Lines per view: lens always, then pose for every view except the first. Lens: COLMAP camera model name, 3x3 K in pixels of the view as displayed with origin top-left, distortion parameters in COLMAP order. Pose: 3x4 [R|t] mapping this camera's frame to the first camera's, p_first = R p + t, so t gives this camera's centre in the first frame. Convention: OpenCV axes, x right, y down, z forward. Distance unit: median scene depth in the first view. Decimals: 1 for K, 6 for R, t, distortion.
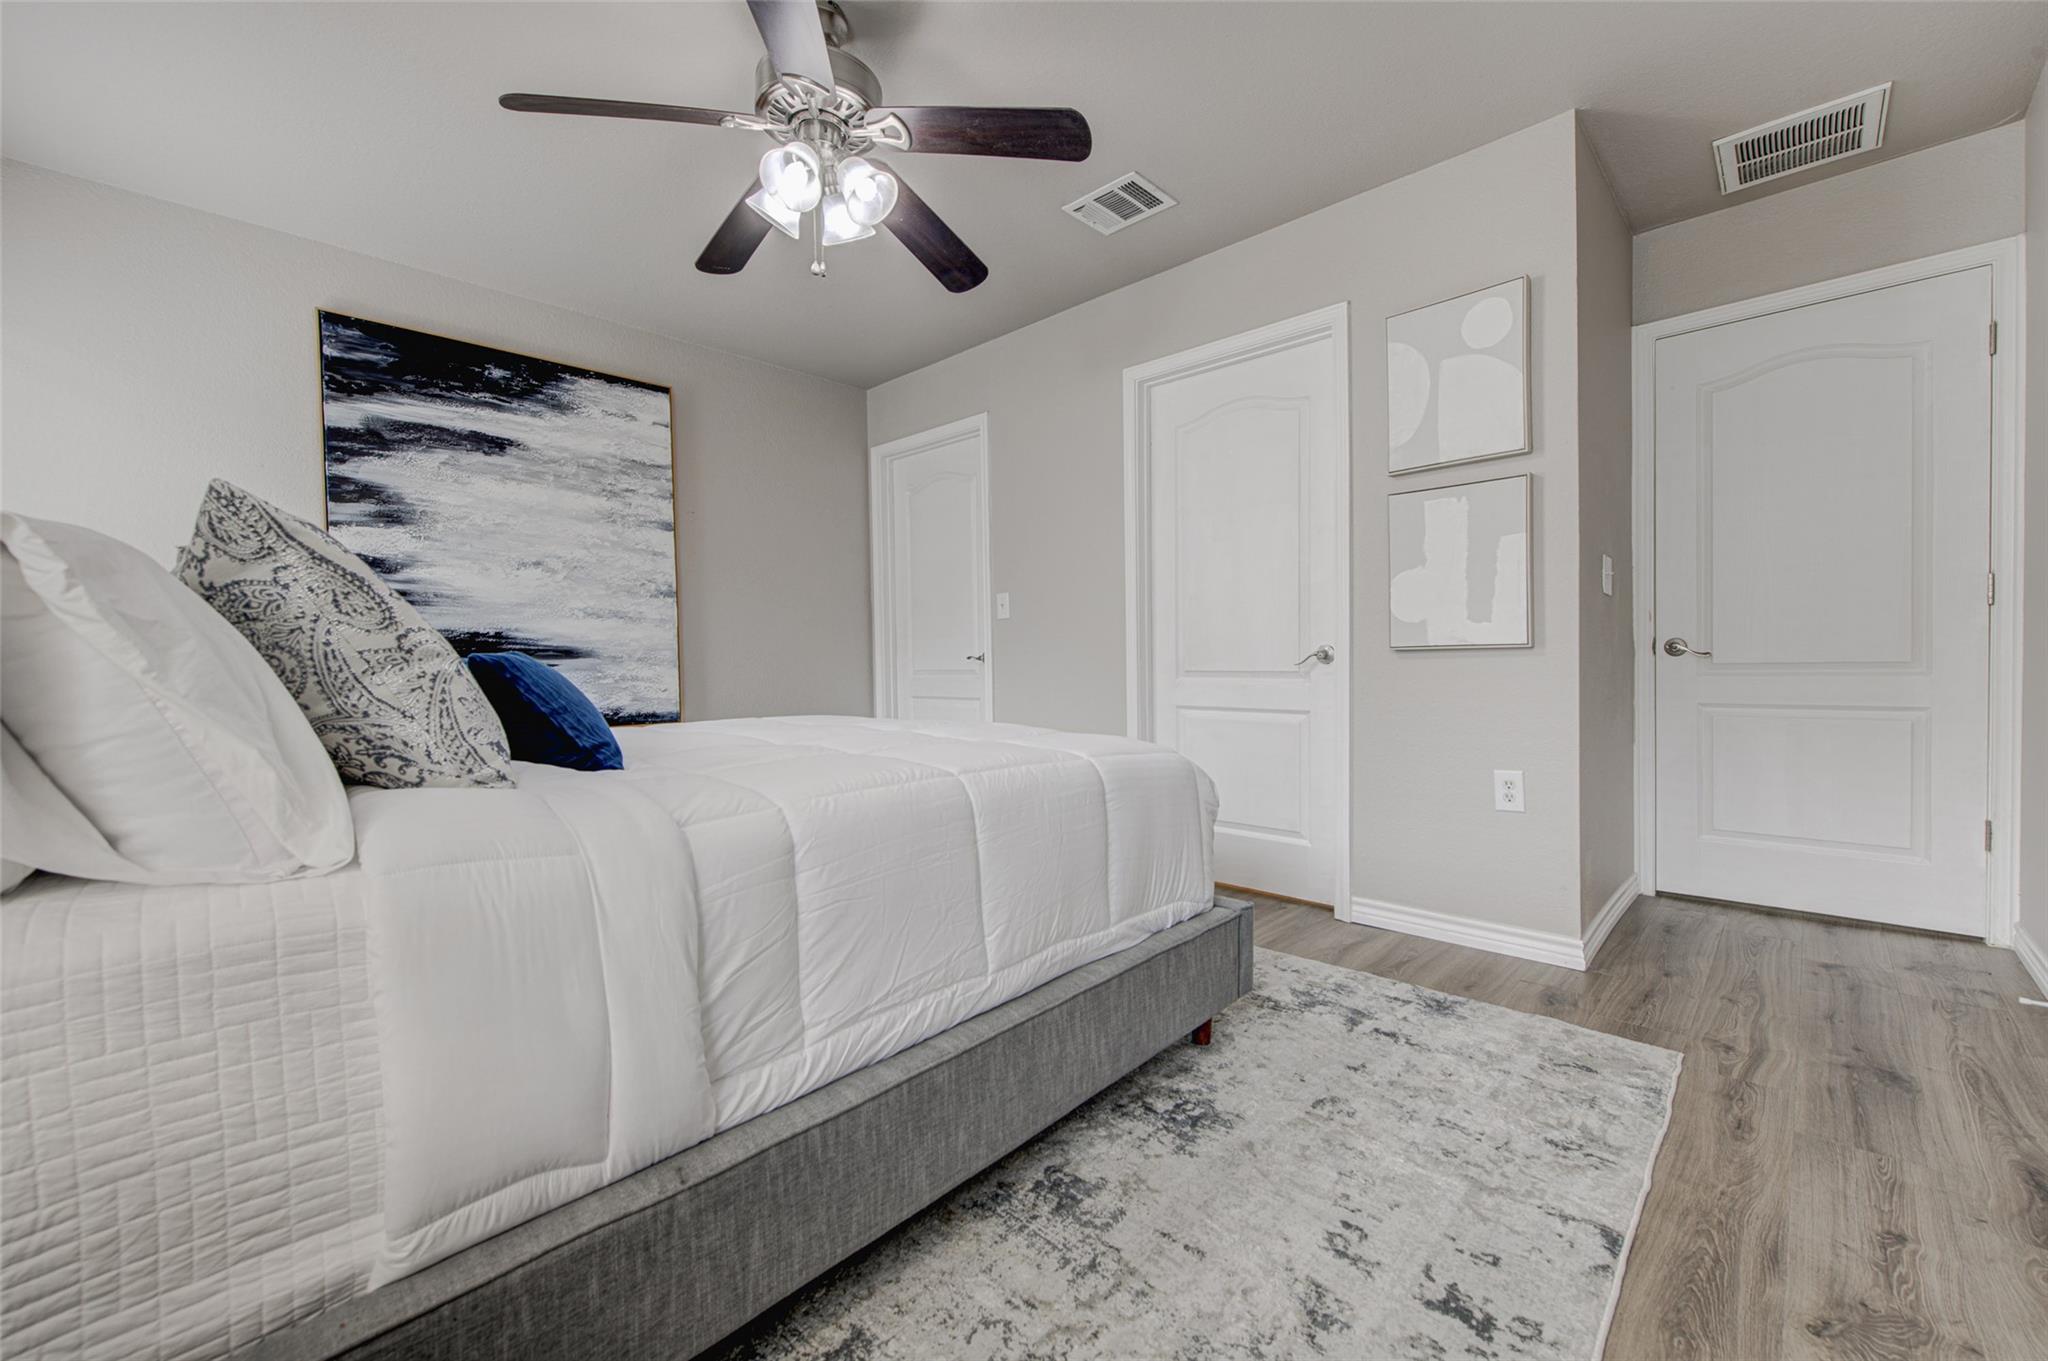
lens RADIAL K [[818.9, 0, 1035.8], [0, 818.9, 674.2], [0, 0, 1]] dist [-0.000369, -0.000034]
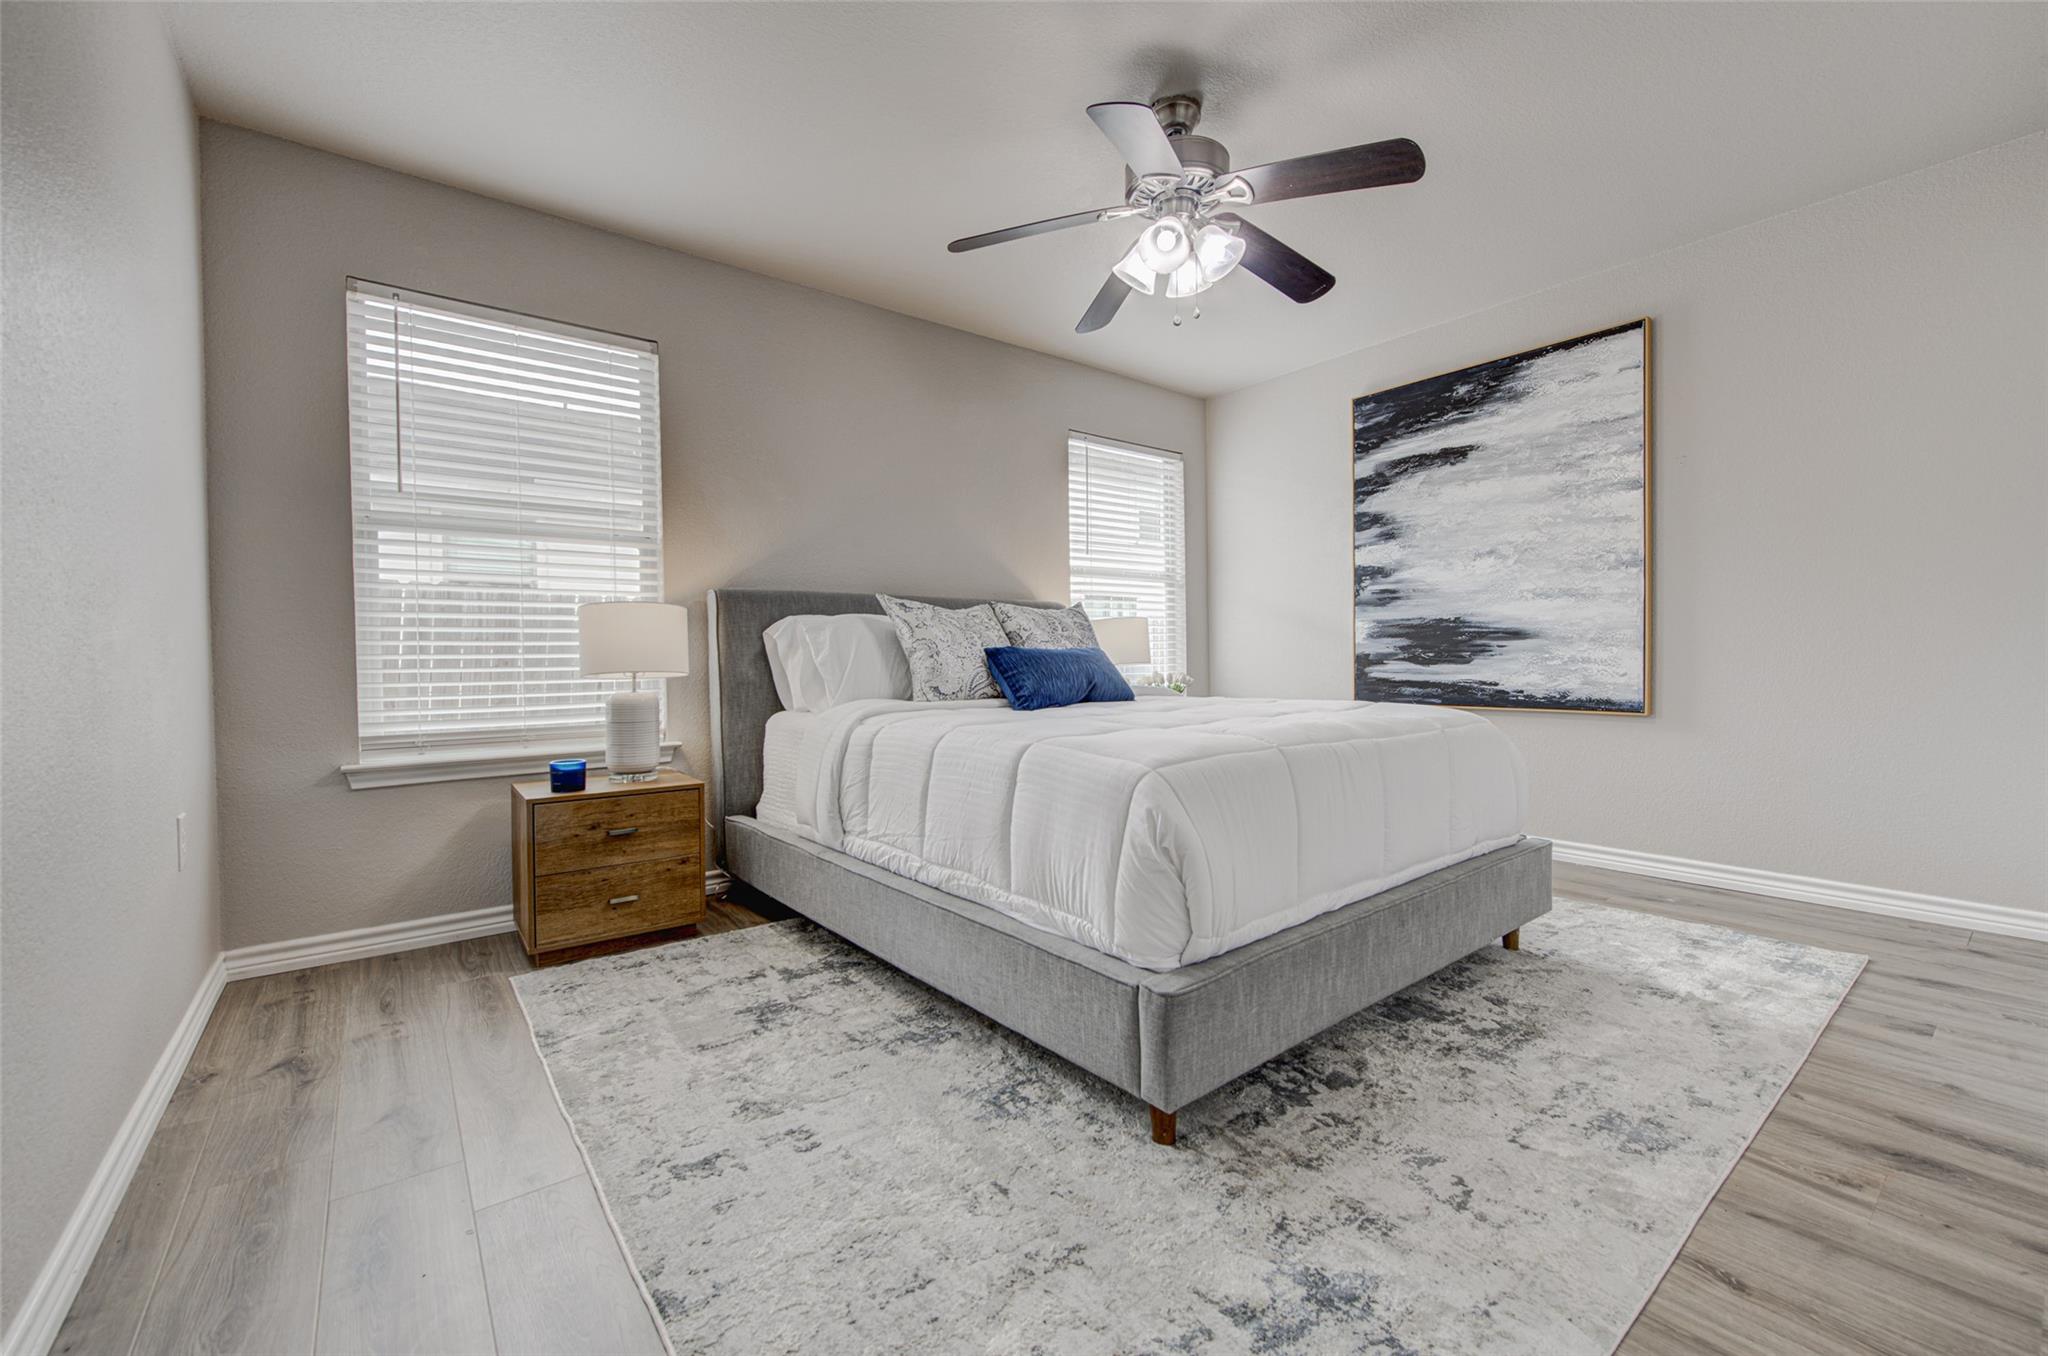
lens RADIAL K [[818.9, 0, 1032.9], [0, 818.9, 671.3], [0, 0, 1]] dist [-0.000369, -0.000034]
pose [[-0.136542, 0.035470, -0.989999, 0.553766], [-0.002747, 0.999341, 0.036183, -0.015485], [0.990630, 0.007660, -0.136355, 0.552658]]
